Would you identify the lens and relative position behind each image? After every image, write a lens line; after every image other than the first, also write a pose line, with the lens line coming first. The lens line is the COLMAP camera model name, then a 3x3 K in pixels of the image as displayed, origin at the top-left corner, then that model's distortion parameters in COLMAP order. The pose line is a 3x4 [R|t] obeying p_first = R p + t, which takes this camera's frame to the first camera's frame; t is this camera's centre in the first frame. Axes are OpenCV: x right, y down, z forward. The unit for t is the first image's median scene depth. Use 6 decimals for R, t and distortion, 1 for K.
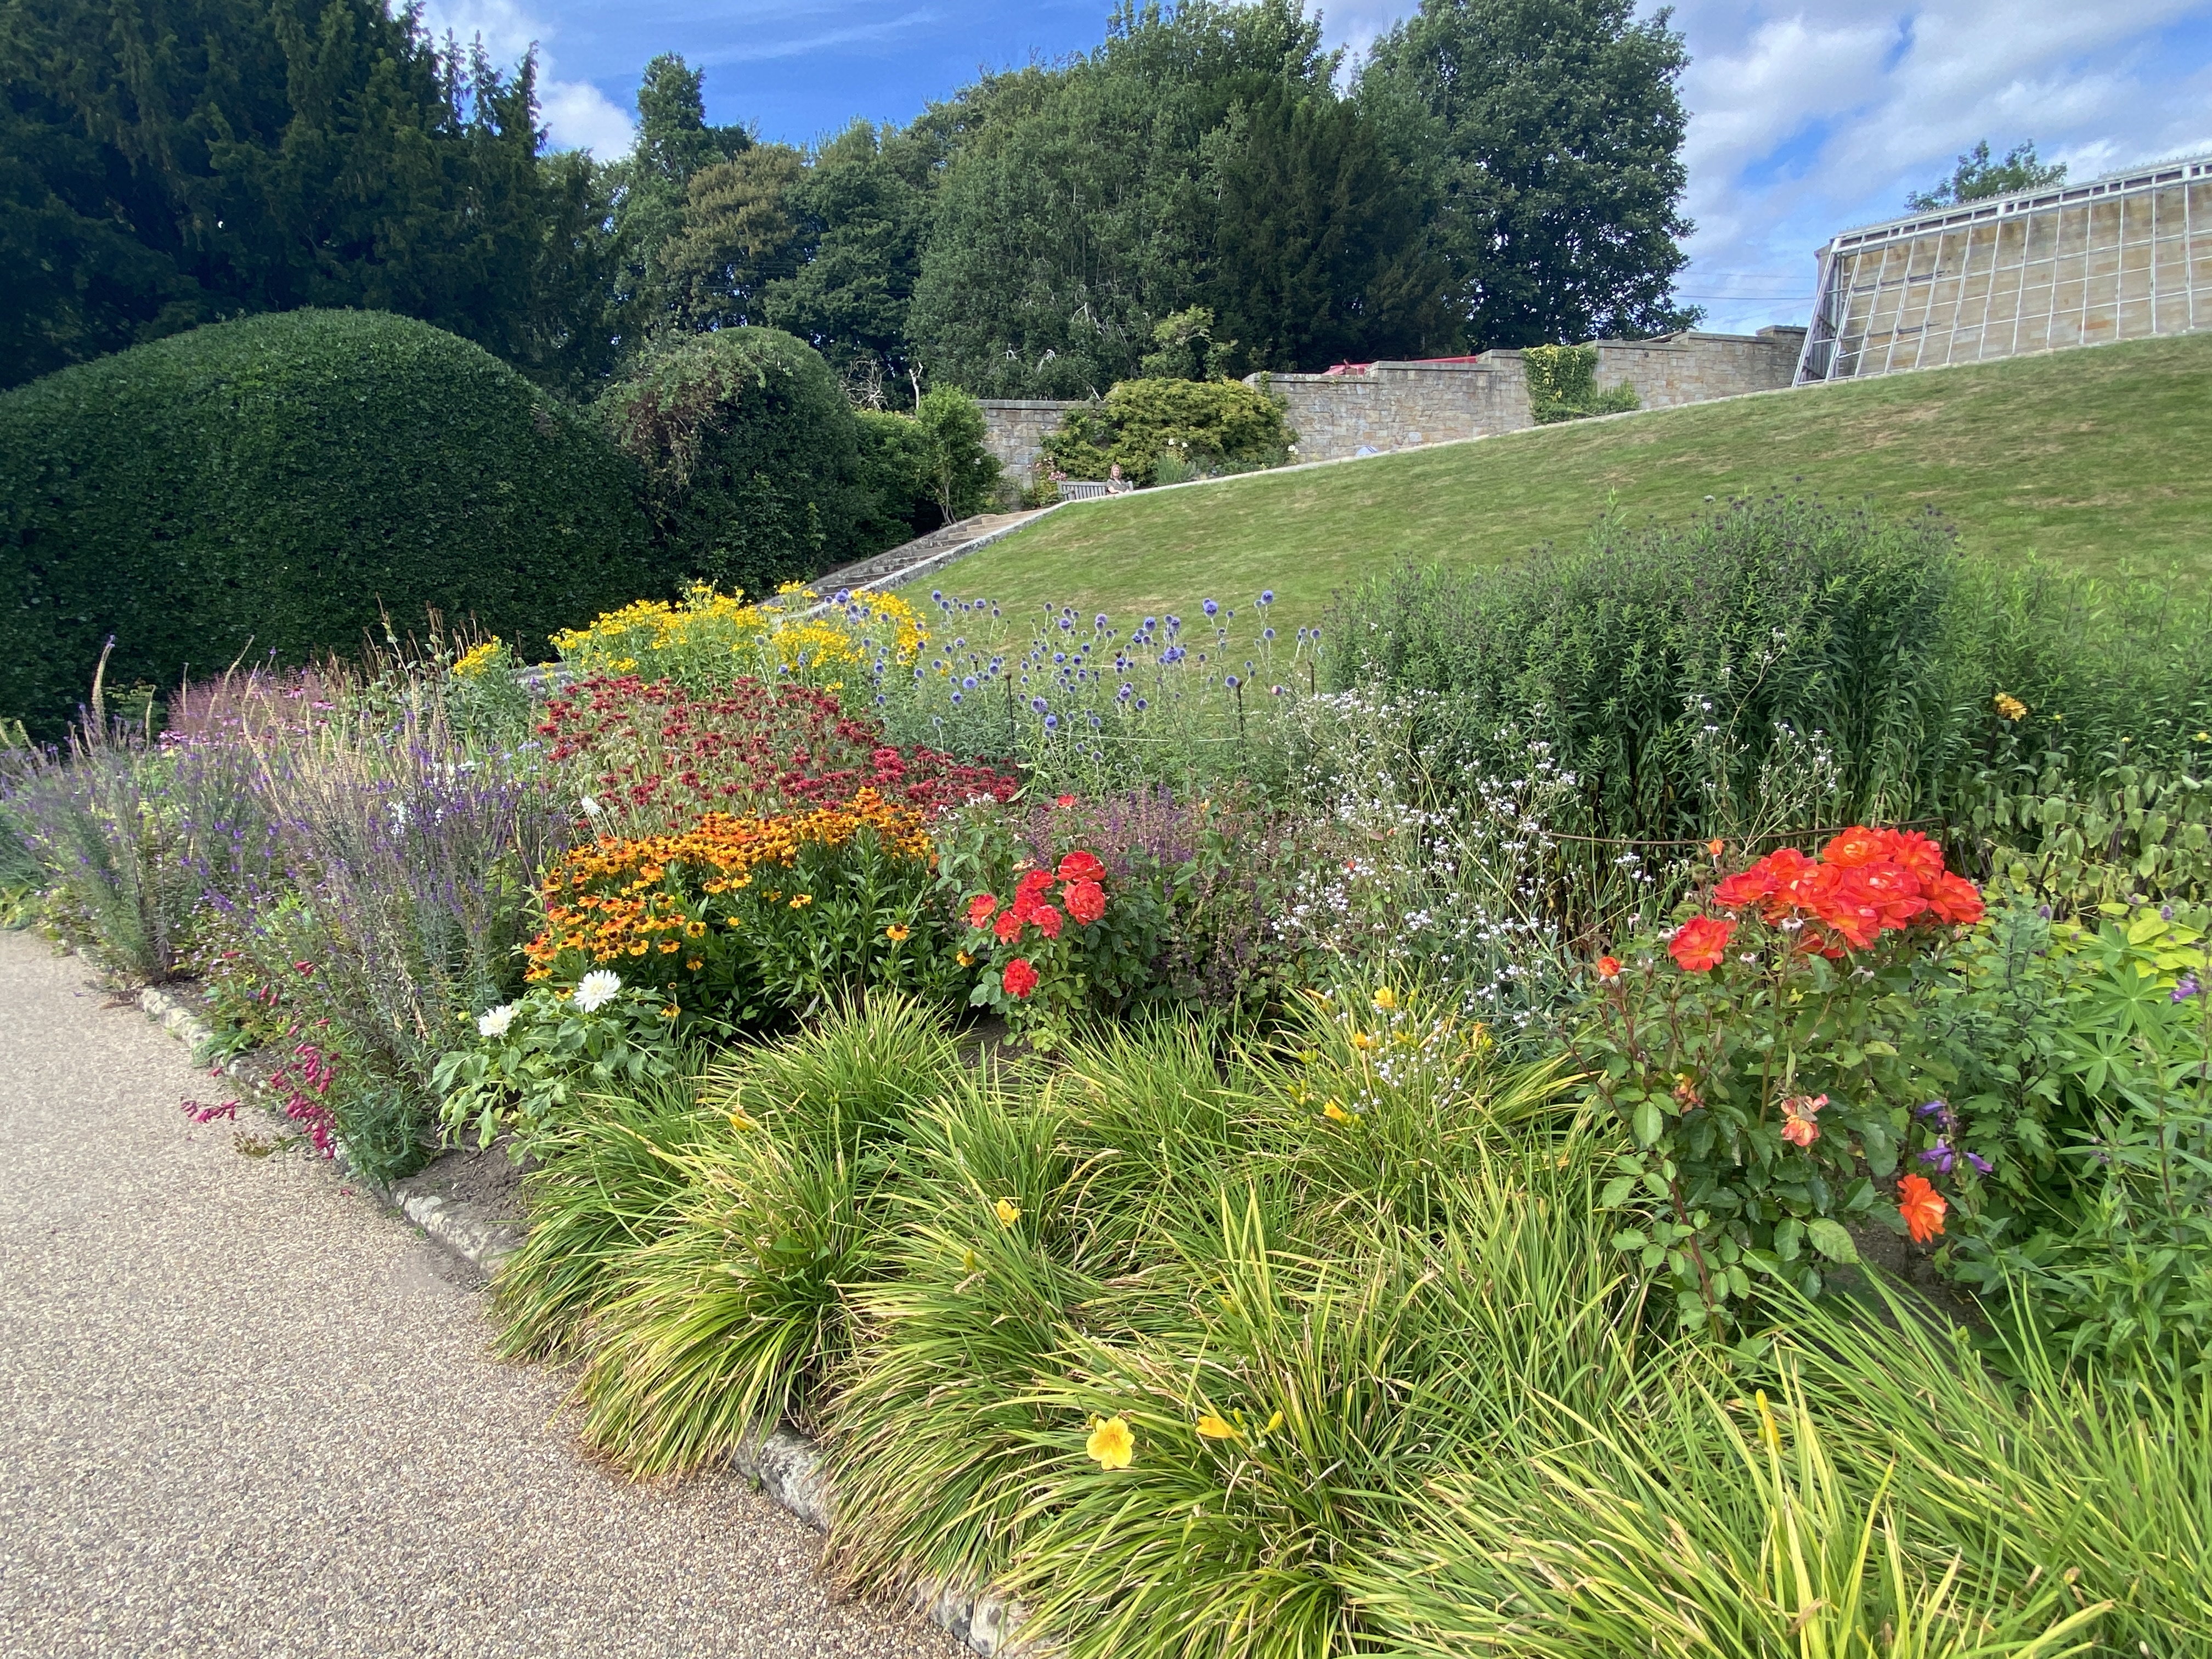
lens RADIAL K [[1139.8, 0, 1097.1], [0, 1139.8, 828.9], [0, 0, 1]] dist [0.001207, 0.001650]
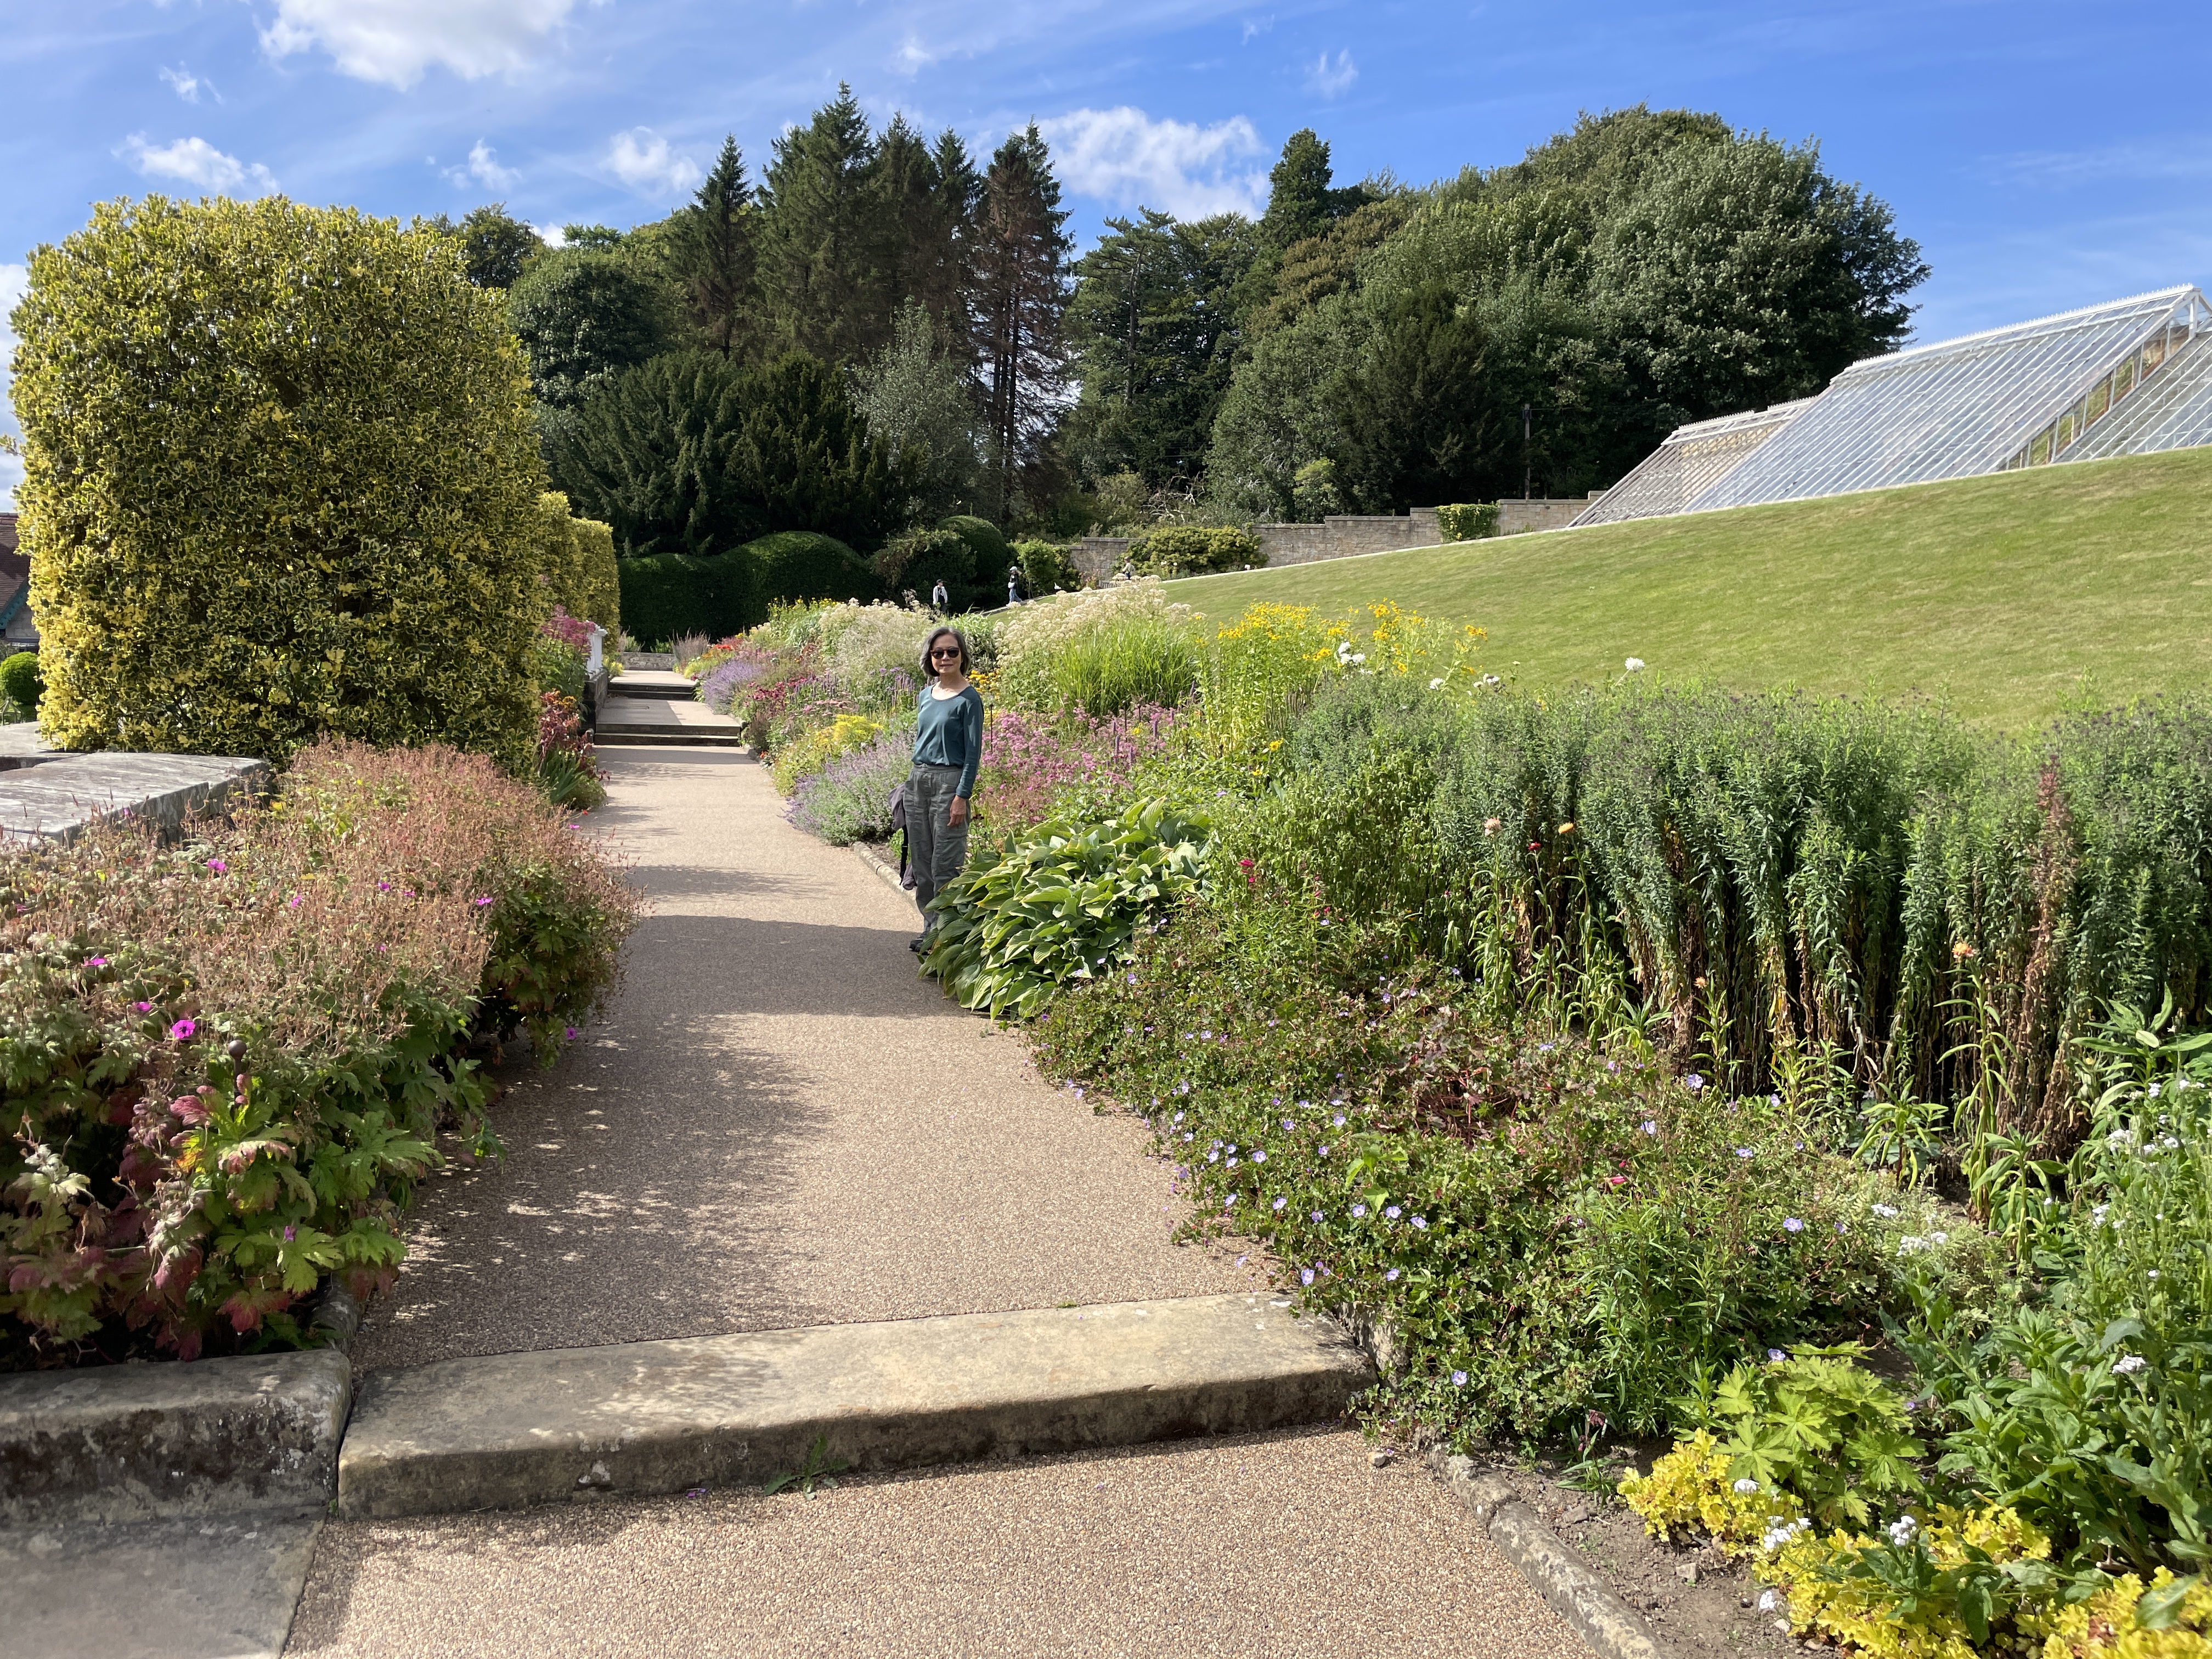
lens RADIAL K [[1687.2, 0, 1114.1], [0, 1687.2, 828.2], [0, 0, 1]] dist [0.091349, -0.119640]
pose [[0.829225, 0.140519, -0.540962, 1.328092], [-0.180783, 0.983283, -0.021702, 0.157342], [0.528870, 0.115793, 0.840767, -1.182912]]
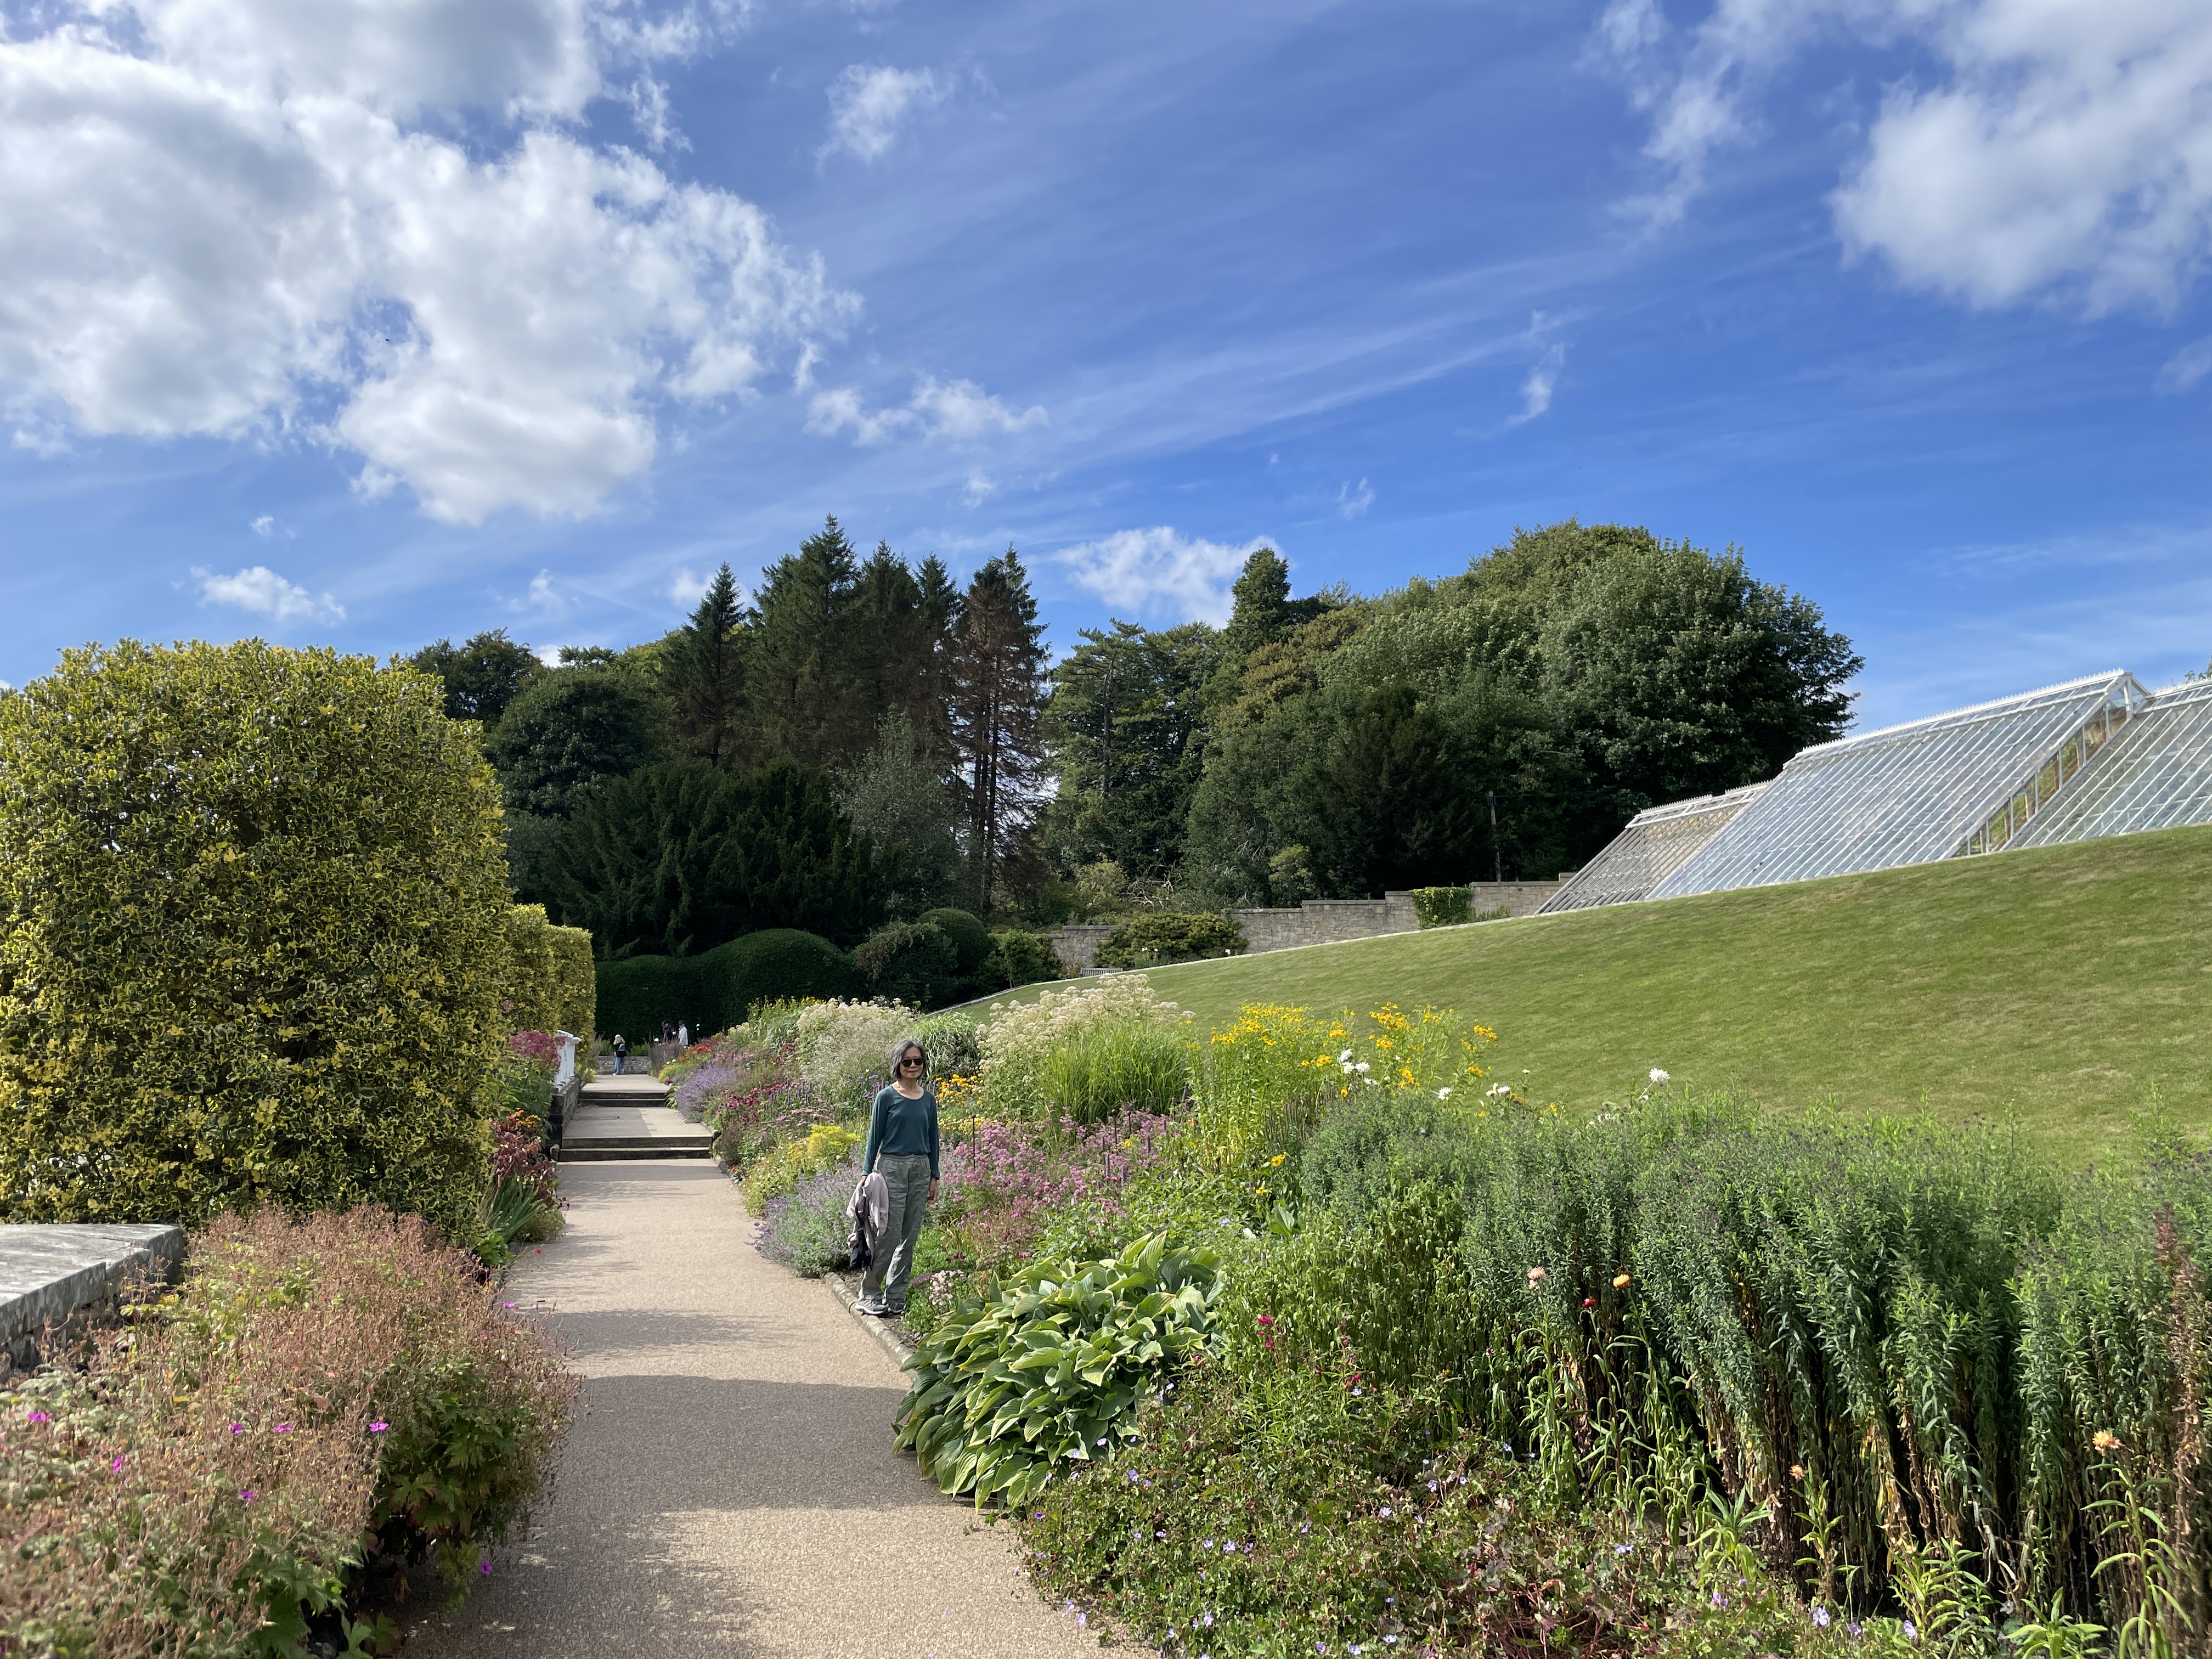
lens RADIAL K [[1687.2, 0, 1122.9], [0, 1687.2, 828.8], [0, 0, 1]] dist [0.091349, -0.119640]
pose [[0.839824, -0.003105, -0.542850, 1.316155], [-0.154140, 0.957462, -0.243941, 0.148423], [0.520516, 0.288542, 0.803621, -1.170361]]
